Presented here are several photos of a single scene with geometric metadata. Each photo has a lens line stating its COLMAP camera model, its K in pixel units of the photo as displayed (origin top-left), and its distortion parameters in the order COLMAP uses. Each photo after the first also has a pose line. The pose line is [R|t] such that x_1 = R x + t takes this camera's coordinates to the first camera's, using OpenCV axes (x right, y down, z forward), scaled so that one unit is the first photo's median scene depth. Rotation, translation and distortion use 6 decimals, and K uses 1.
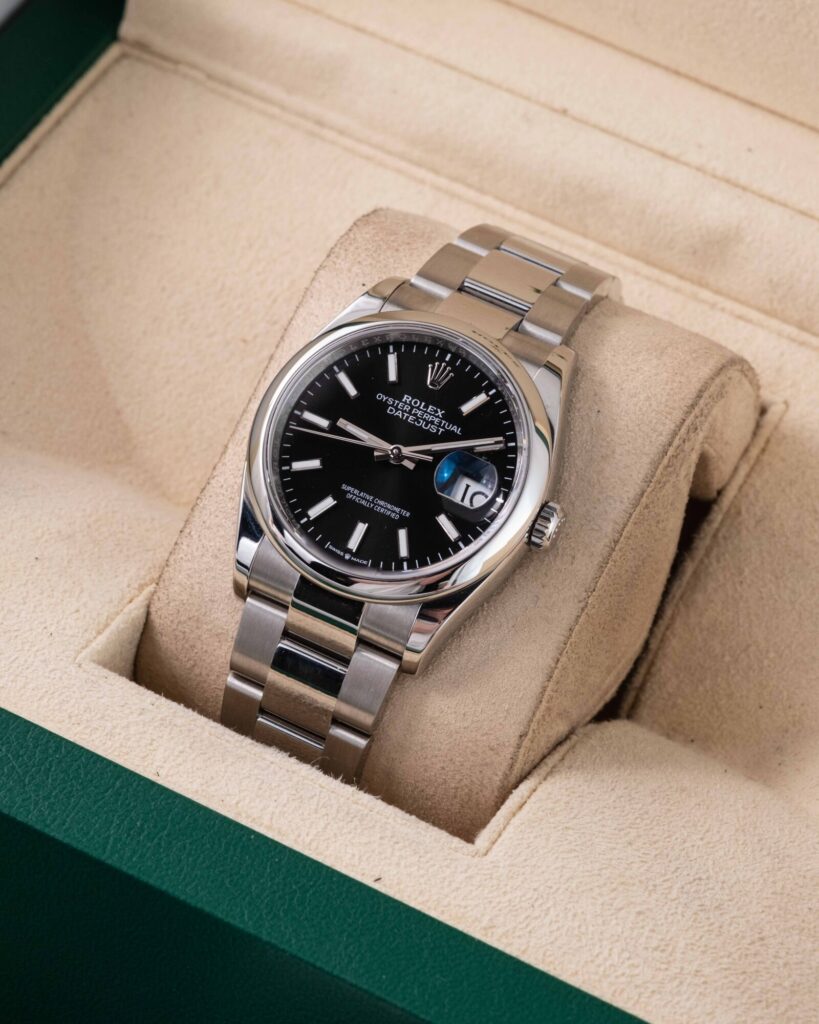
lens RADIAL K [[4219.5, 0, 411.8], [0, 4219.5, 509.5], [0, 0, 1]] dist [0.195085, 0.000000]
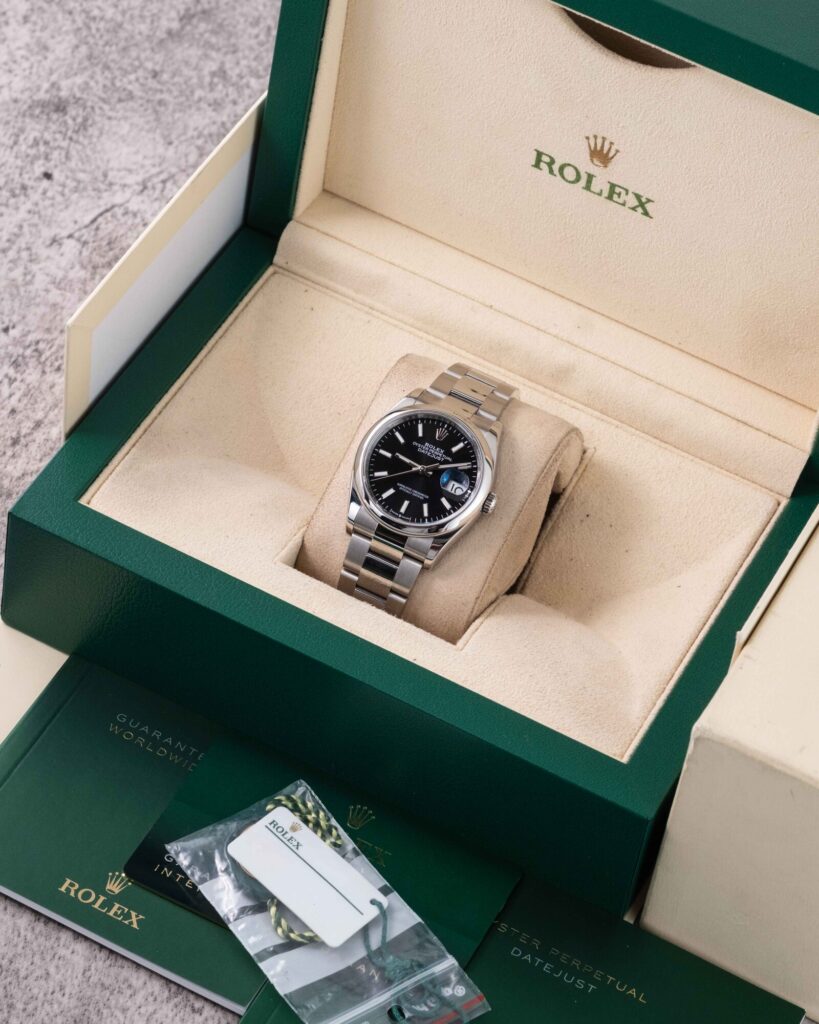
lens RADIAL K [[4482.5, 0, 405.8], [0, 4482.5, 515.1], [0, 0, 1]] dist [0.077982, 0.000000]
pose [[0.997363, 0.017199, 0.070514, -0.170278], [-0.017424, 0.999845, 0.002576, 0.004485], [-0.070459, -0.003797, 0.997507, -1.285134]]
